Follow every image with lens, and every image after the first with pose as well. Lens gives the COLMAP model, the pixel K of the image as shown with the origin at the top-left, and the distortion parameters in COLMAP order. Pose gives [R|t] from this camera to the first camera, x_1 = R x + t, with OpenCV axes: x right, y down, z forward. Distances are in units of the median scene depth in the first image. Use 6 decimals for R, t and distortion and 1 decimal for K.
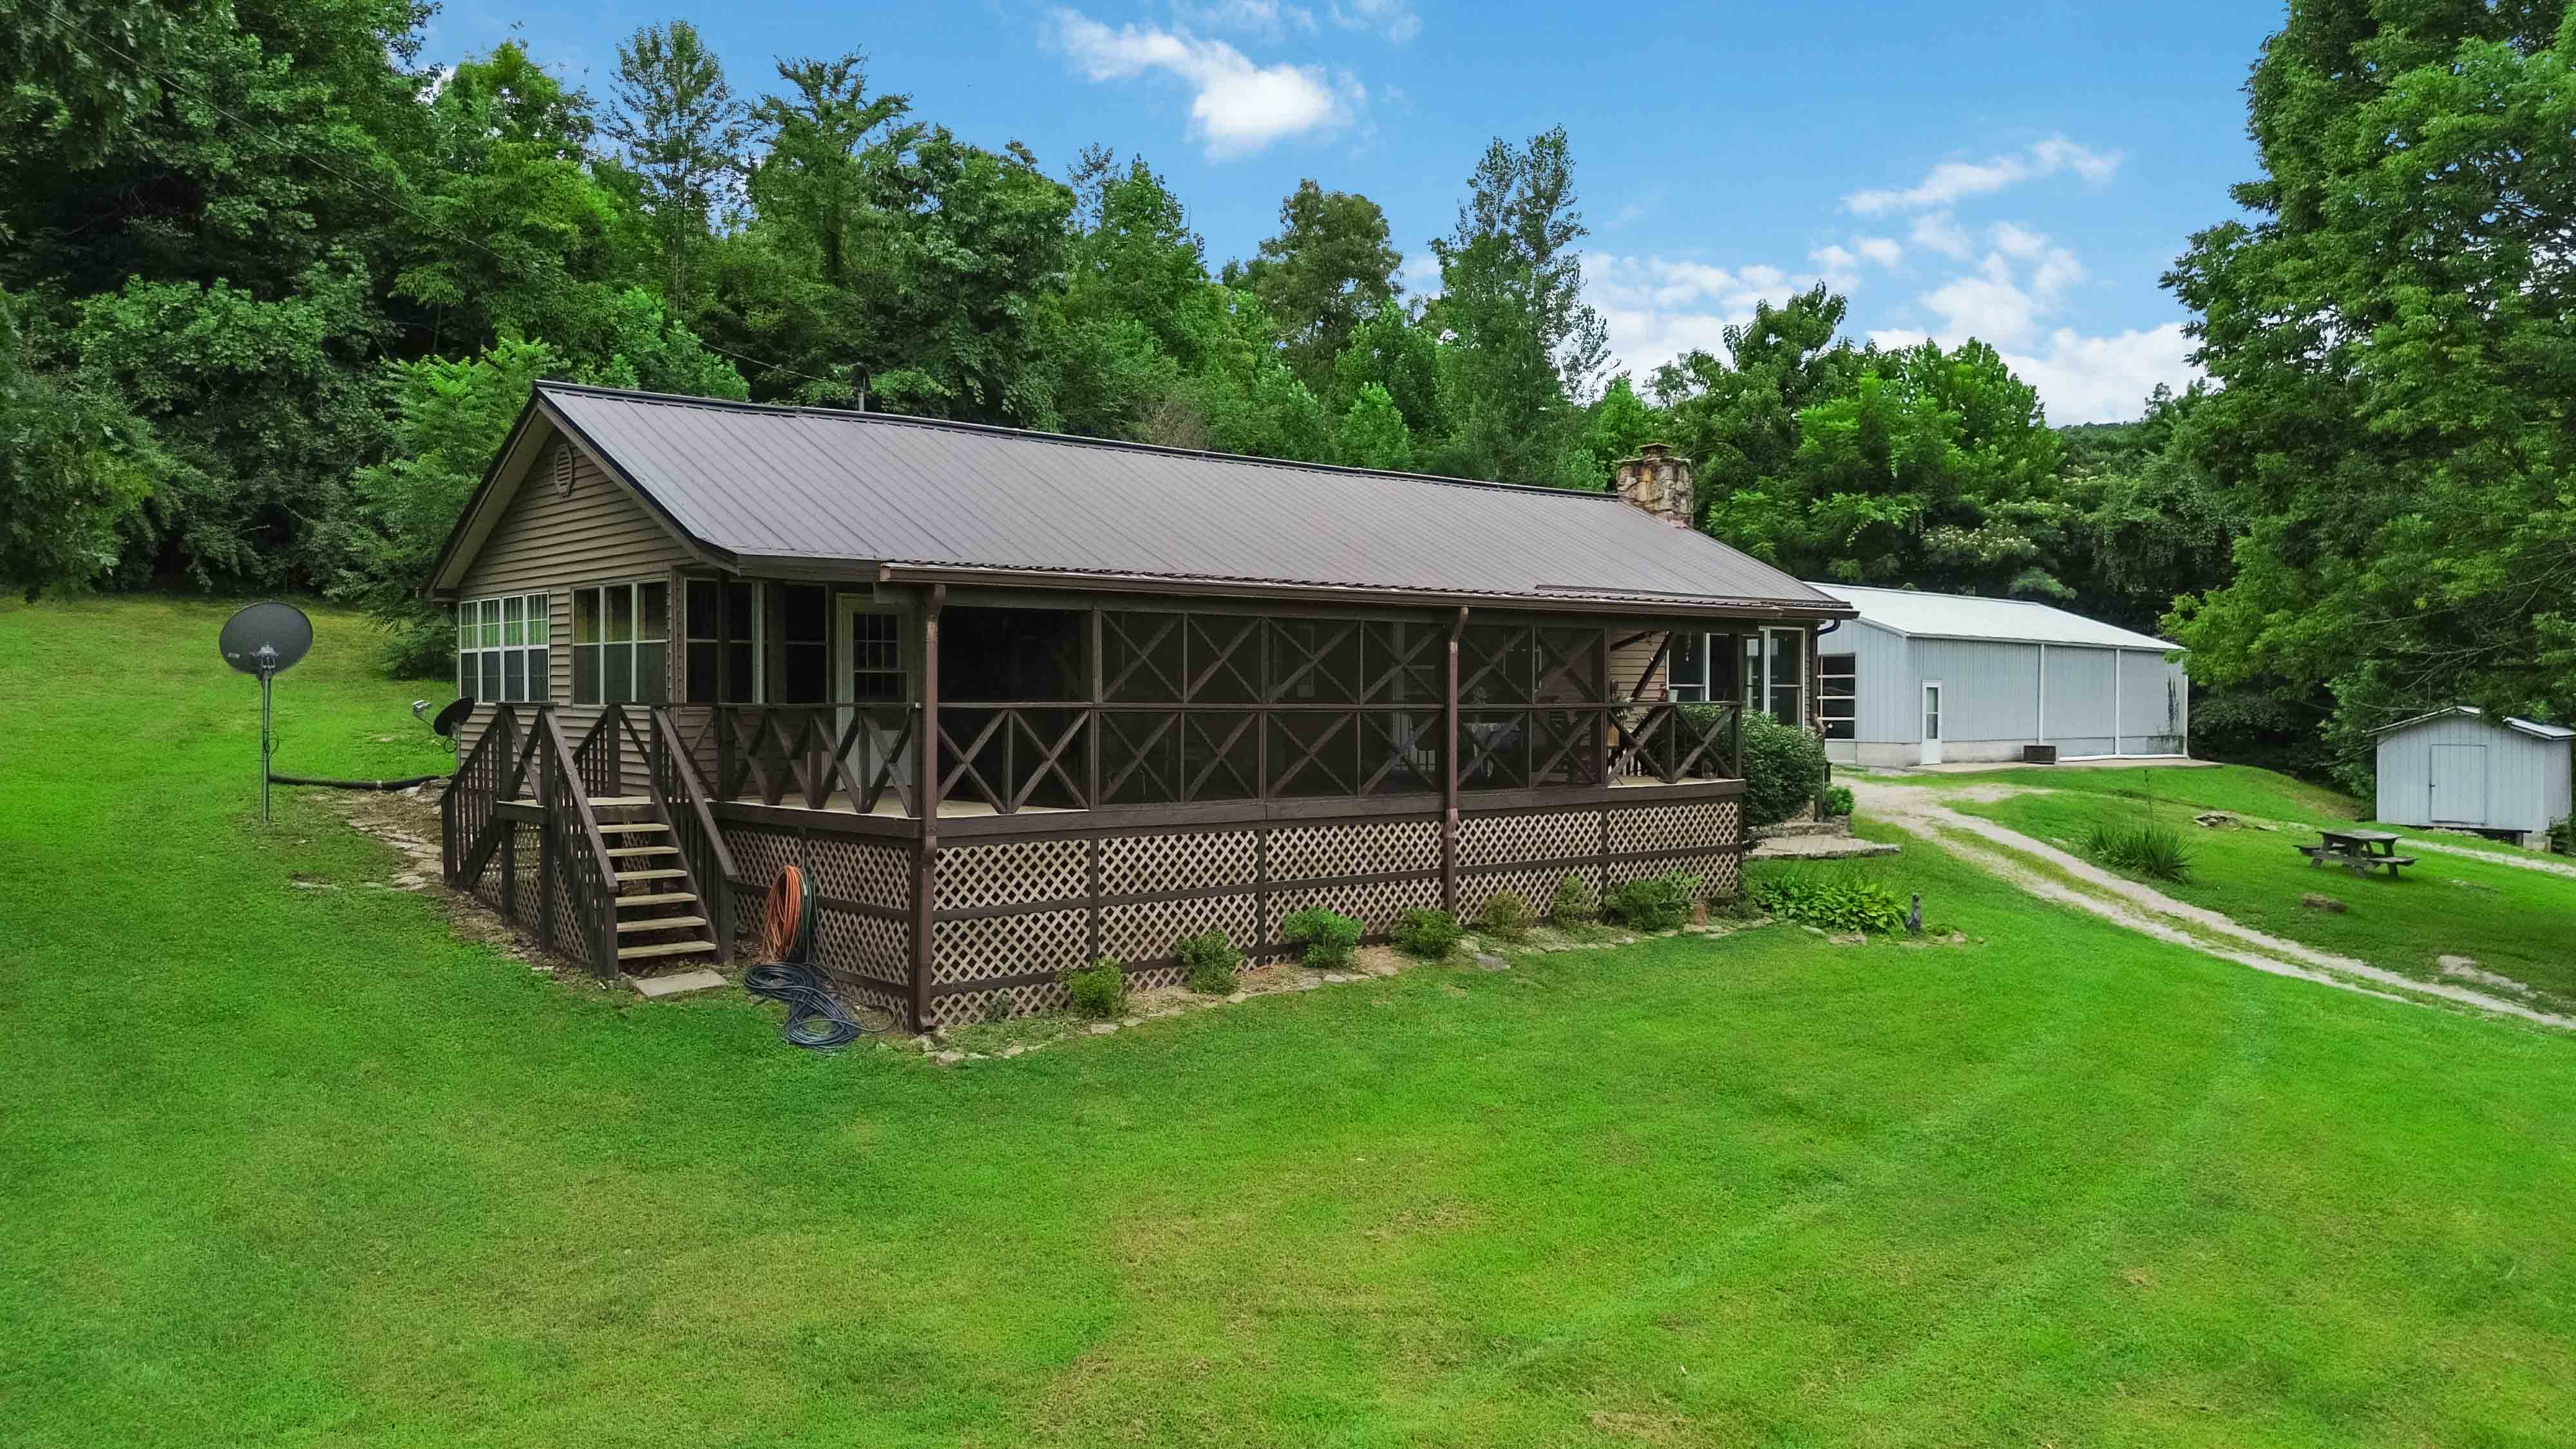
lens RADIAL K [[1831.8, 0, 1292.5], [0, 1831.8, 708.8], [0, 0, 1]] dist [0.047399, -0.039558]
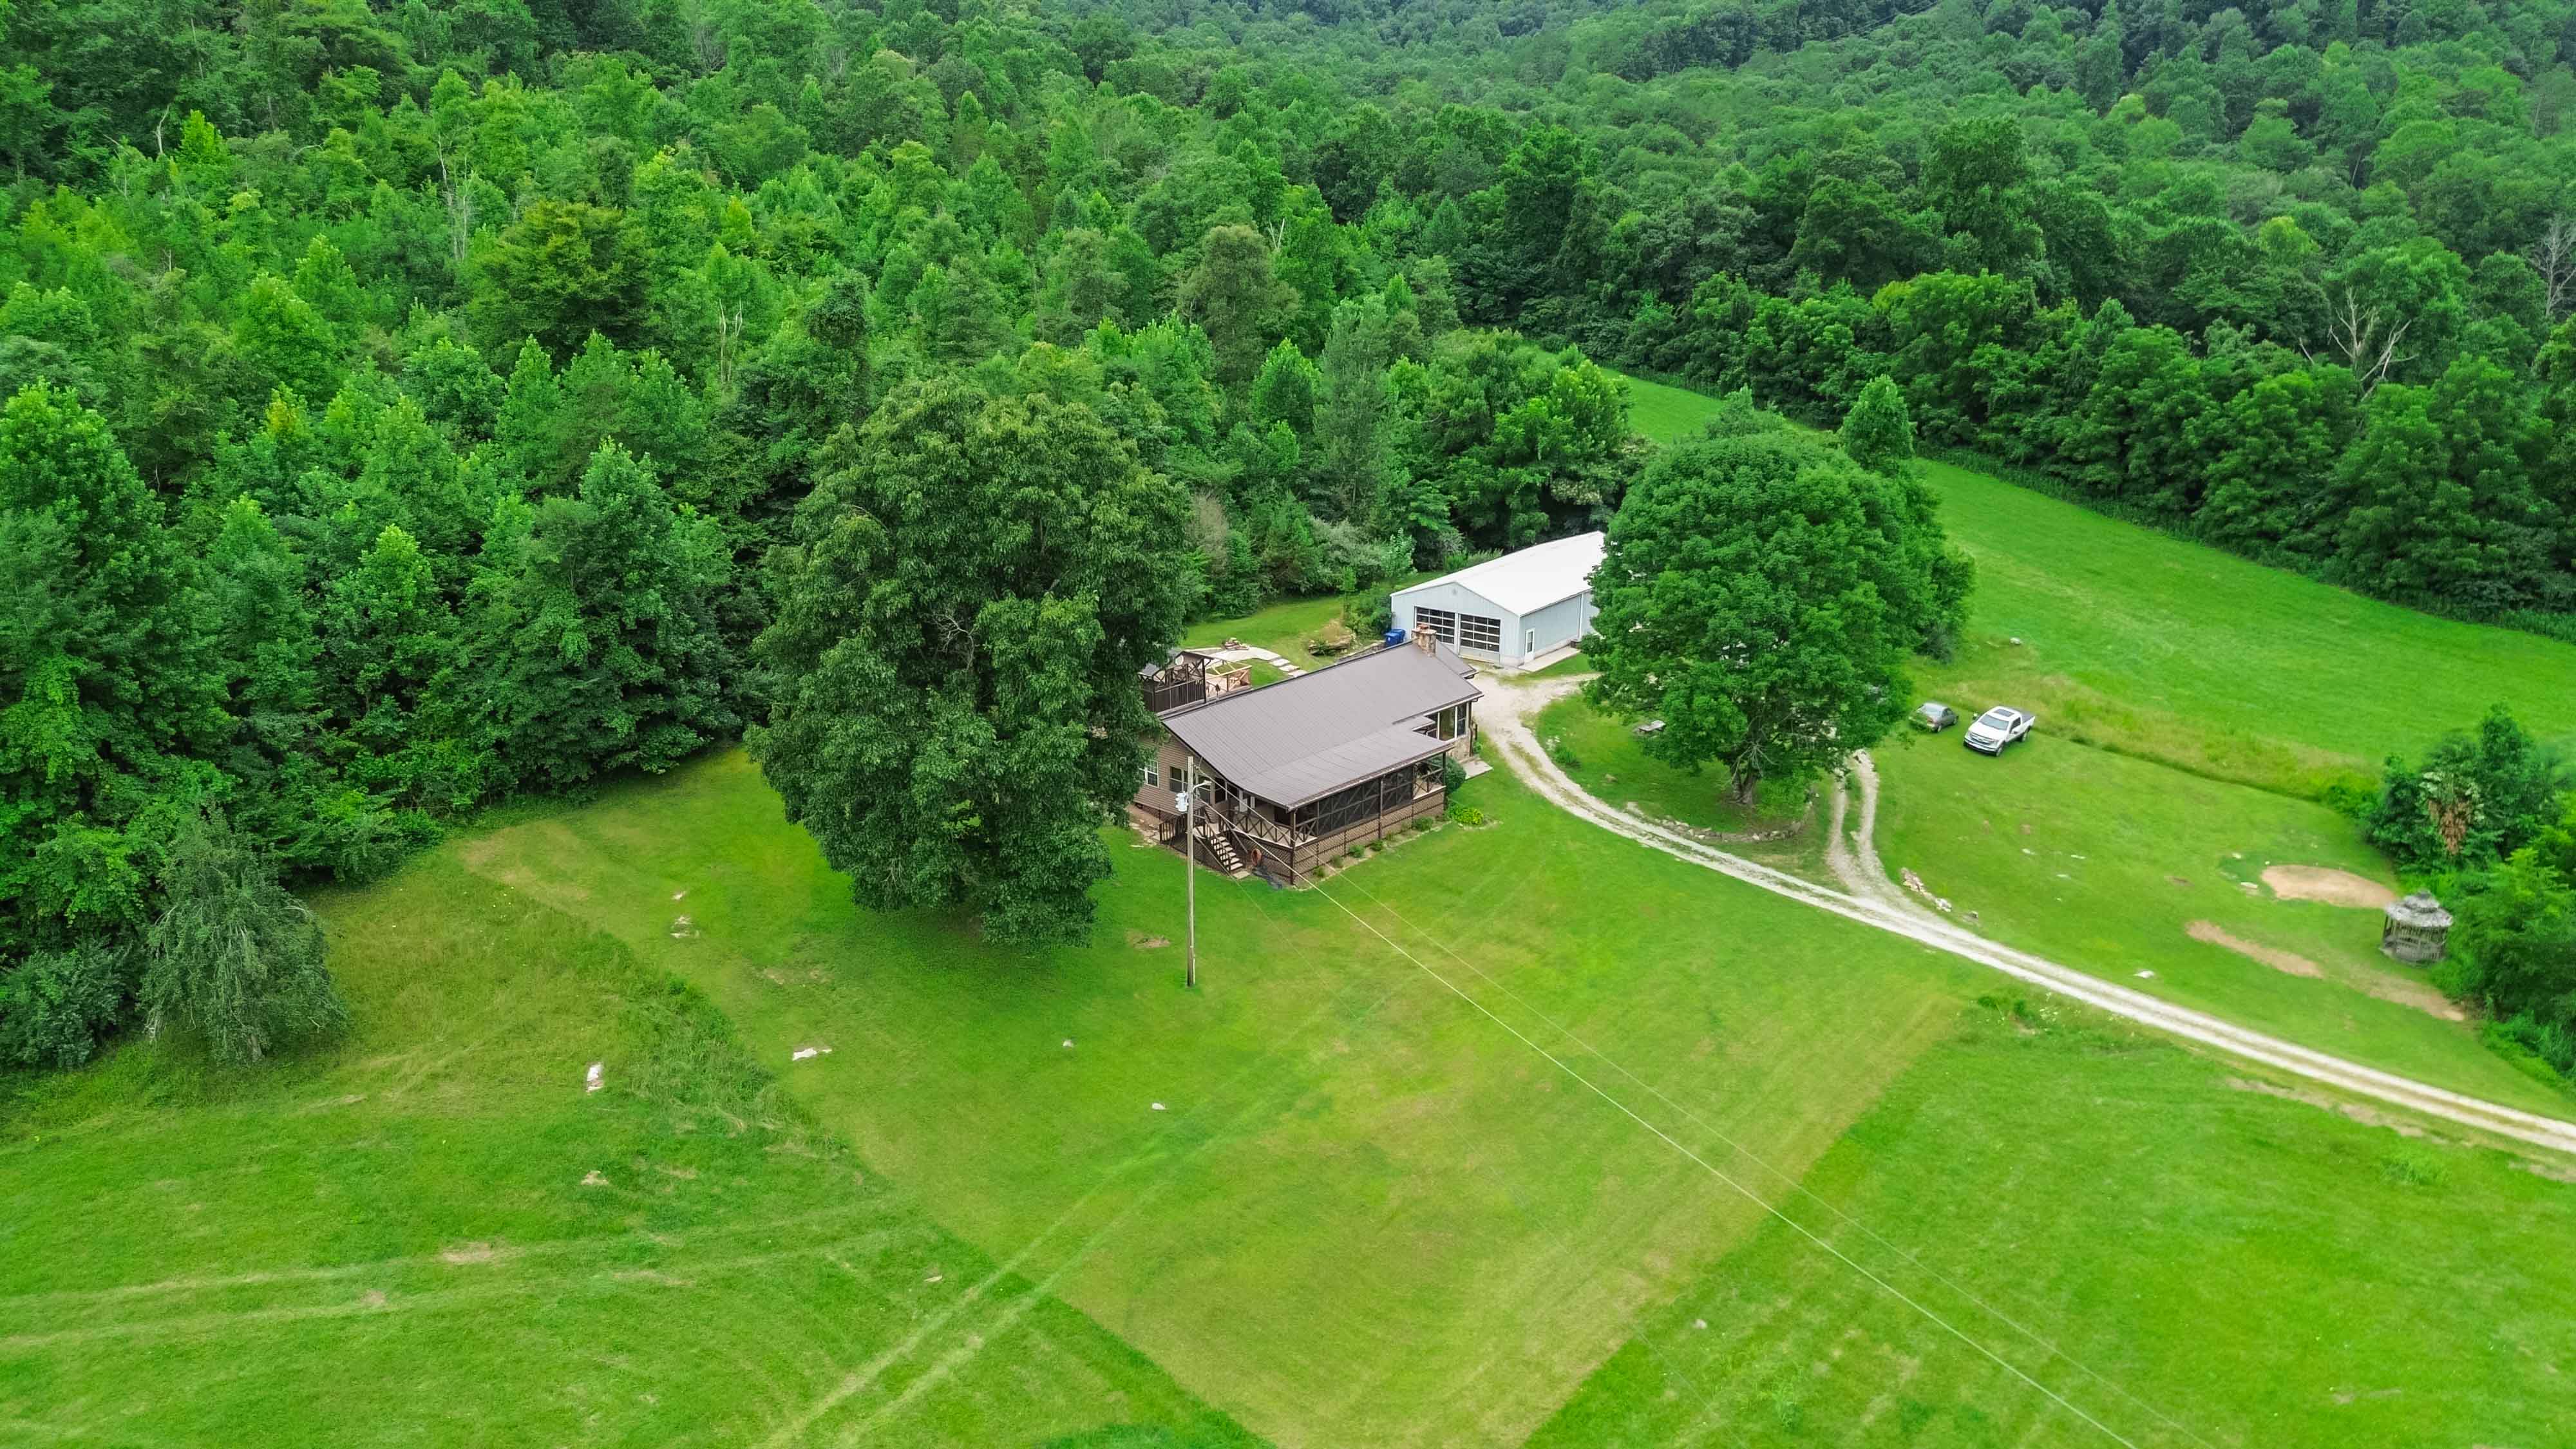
lens RADIAL K [[1831.8, 0, 1274.9], [0, 1831.8, 730.4], [0, 0, 1]] dist [0.047399, -0.039558]
pose [[0.992006, -0.045457, 0.117720, -0.645382], [0.008230, 0.954185, 0.299103, -1.392414], [-0.125923, -0.295743, 0.946932, -2.954860]]
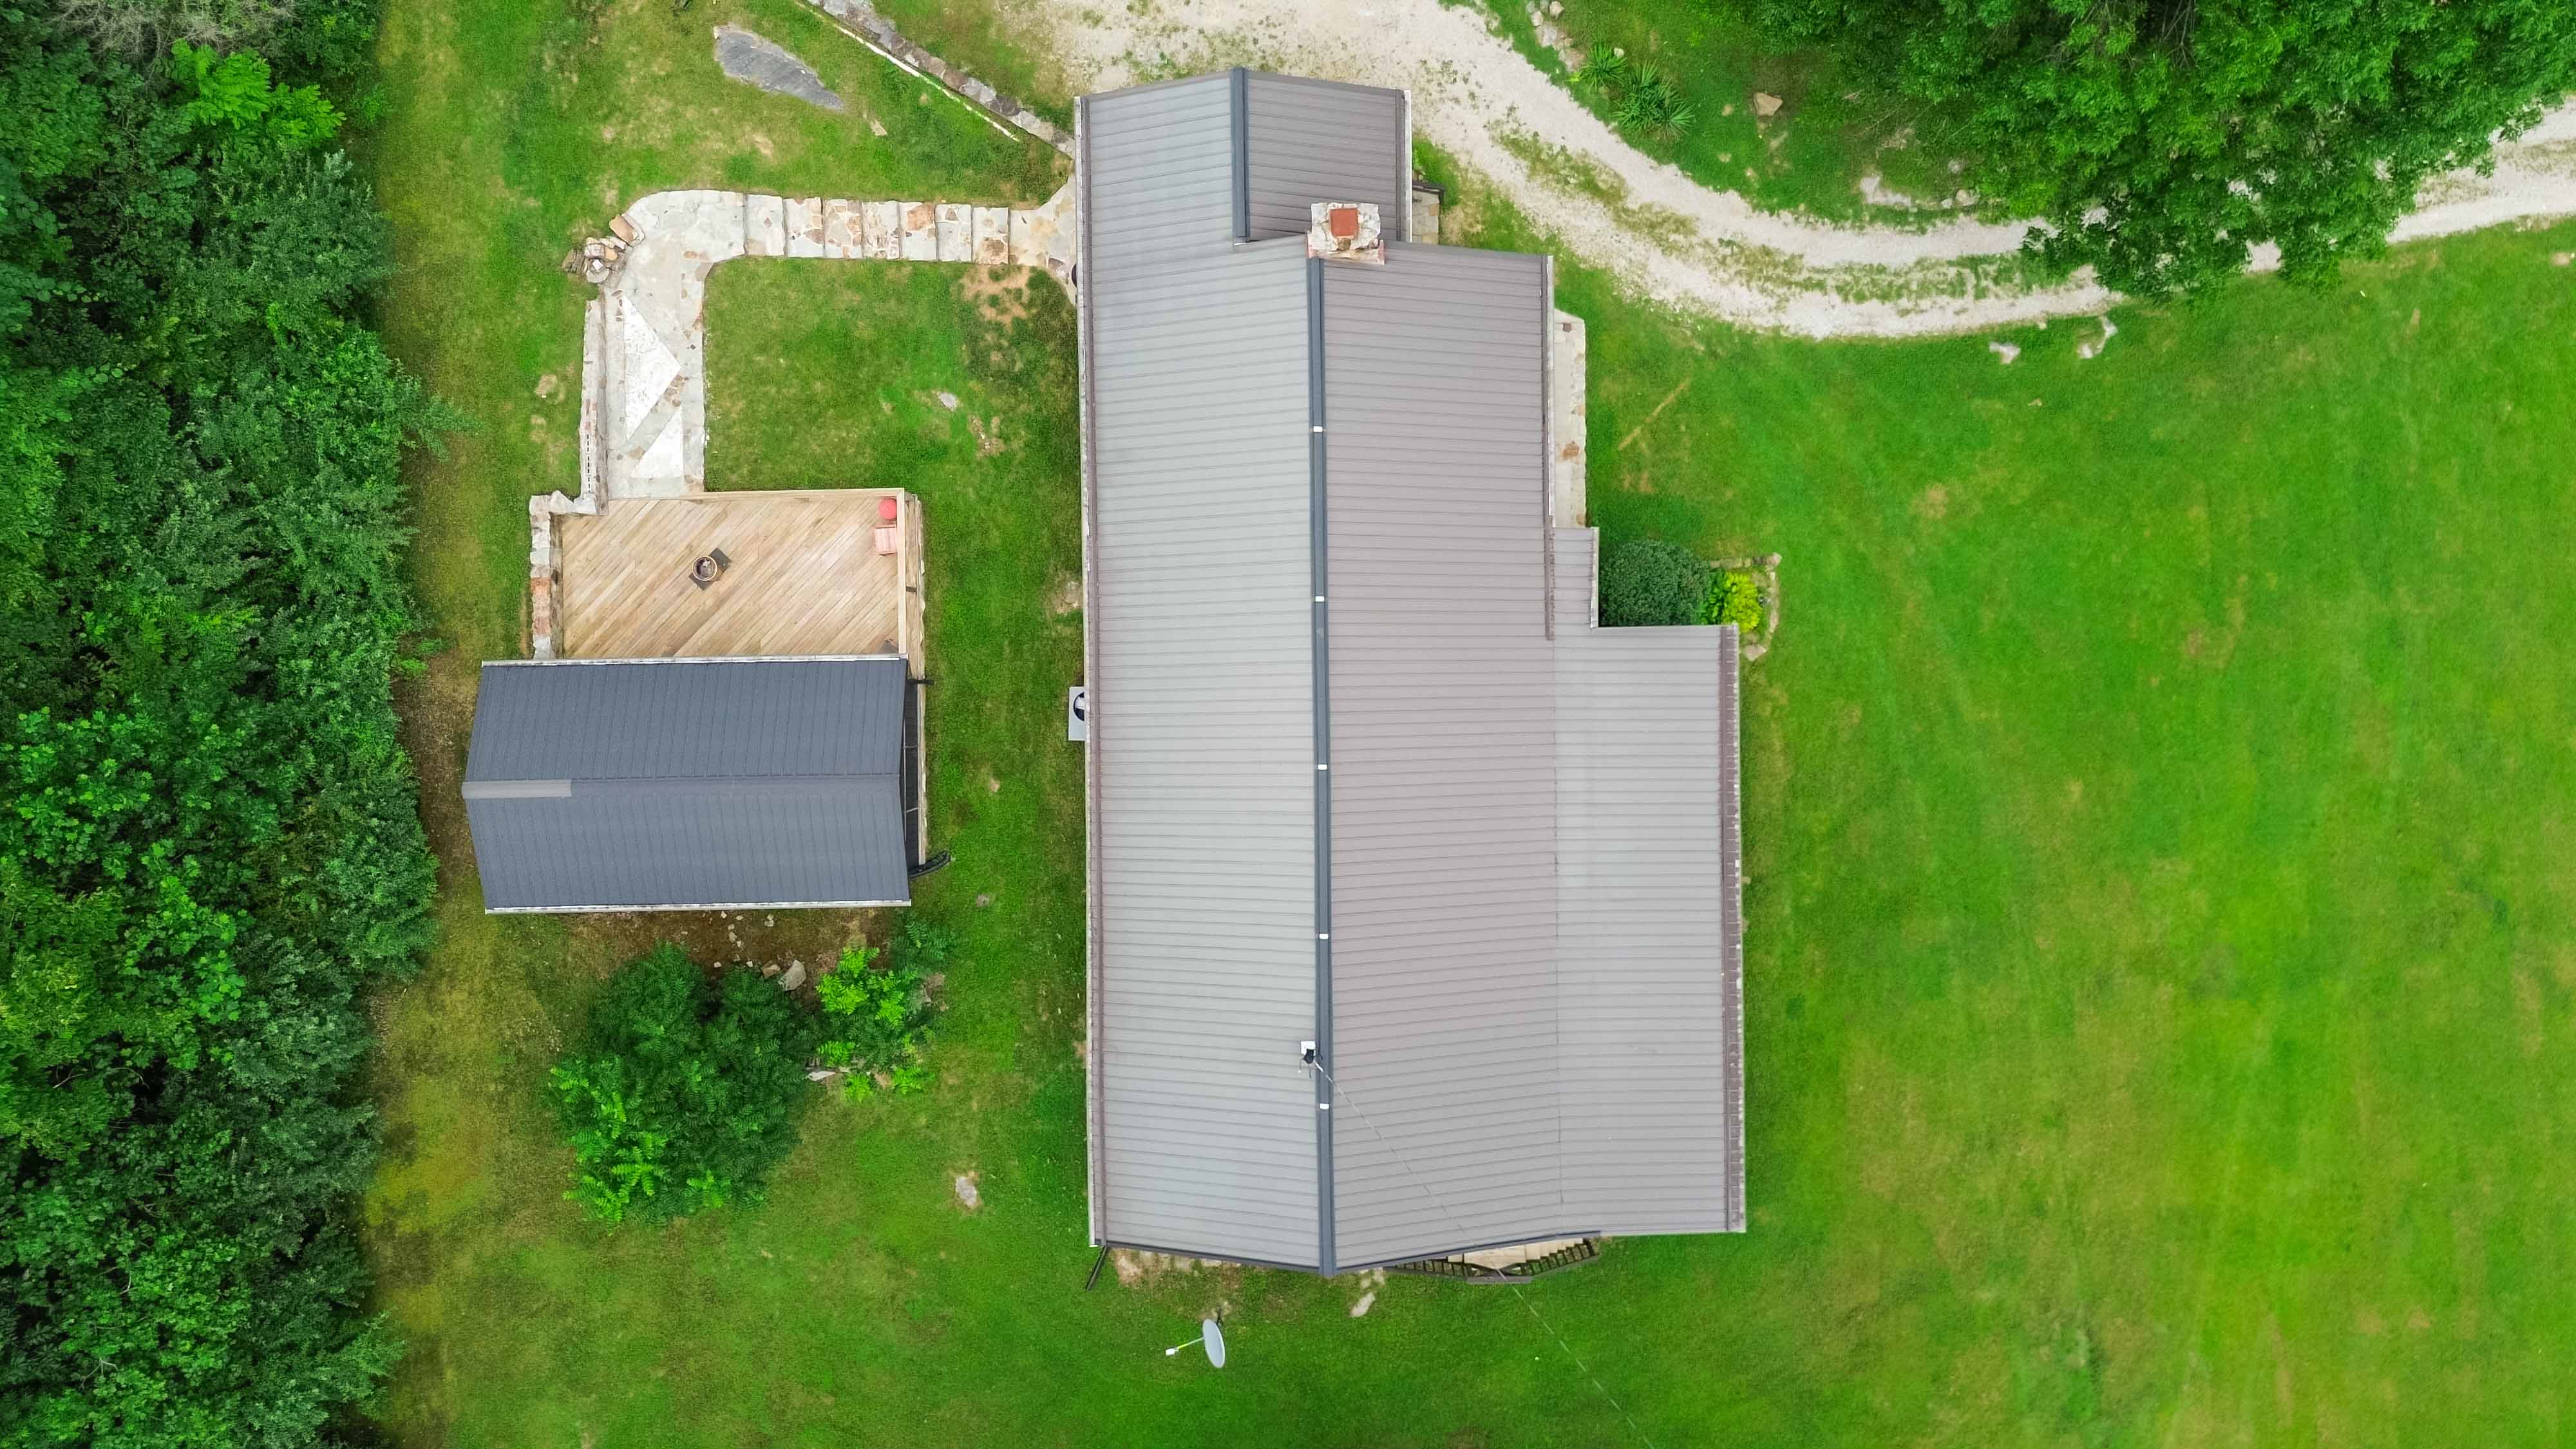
lens RADIAL K [[1831.8, 0, 1295.0], [0, 1831.8, 732.7], [0, 0, 1]] dist [0.047399, -0.039558]
pose [[0.637499, -0.769911, -0.028859, -0.012123], [0.031830, -0.011106, 0.999432, -1.831882], [-0.769794, -0.638055, 0.017426, 1.308180]]
